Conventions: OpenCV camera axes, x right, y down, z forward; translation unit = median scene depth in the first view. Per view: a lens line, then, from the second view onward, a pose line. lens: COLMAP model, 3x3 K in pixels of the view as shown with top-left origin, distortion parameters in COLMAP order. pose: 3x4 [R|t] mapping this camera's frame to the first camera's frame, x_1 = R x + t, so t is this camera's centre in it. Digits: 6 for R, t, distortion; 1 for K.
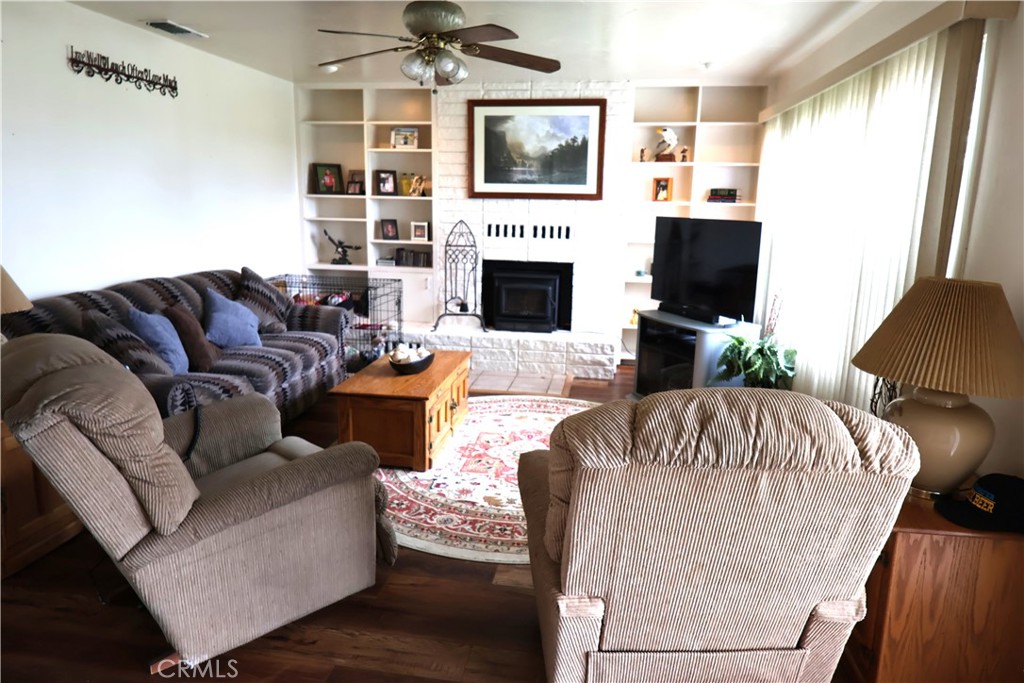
lens RADIAL K [[665.7, 0, 514.0], [0, 665.7, 345.9], [0, 0, 1]] dist [0.005053, -0.001126]
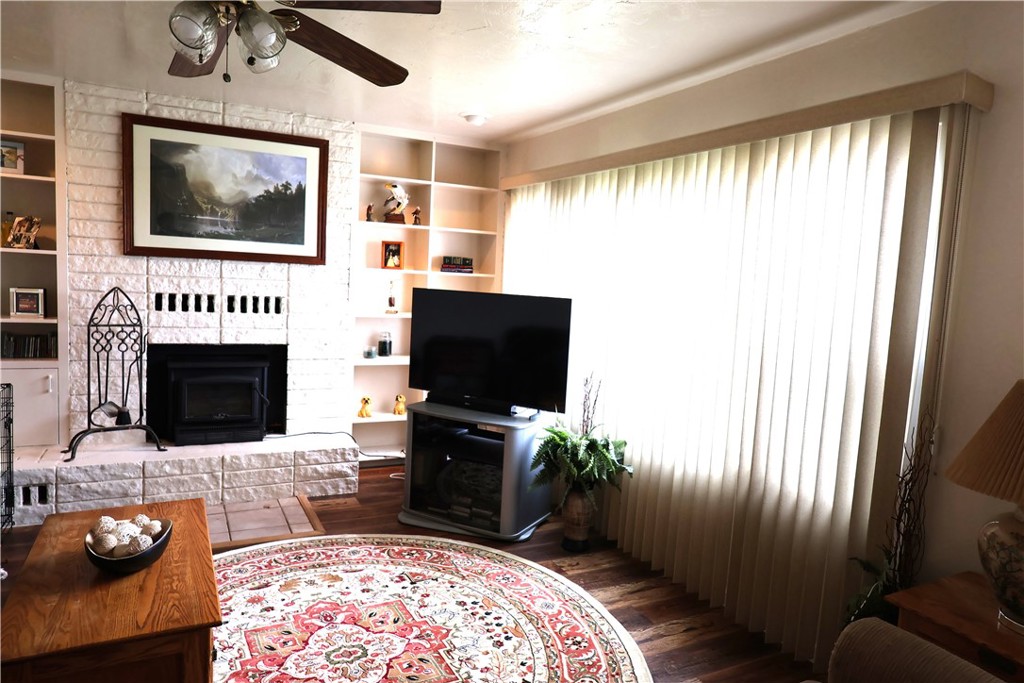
lens RADIAL K [[665.7, 0, 514.2], [0, 665.7, 339.7], [0, 0, 1]] dist [0.005053, -0.001126]
pose [[0.809072, -0.032323, 0.586820, -0.151445], [0.089537, 0.993610, -0.068720, -0.056312], [-0.580849, 0.108141, 0.806796, 0.242027]]
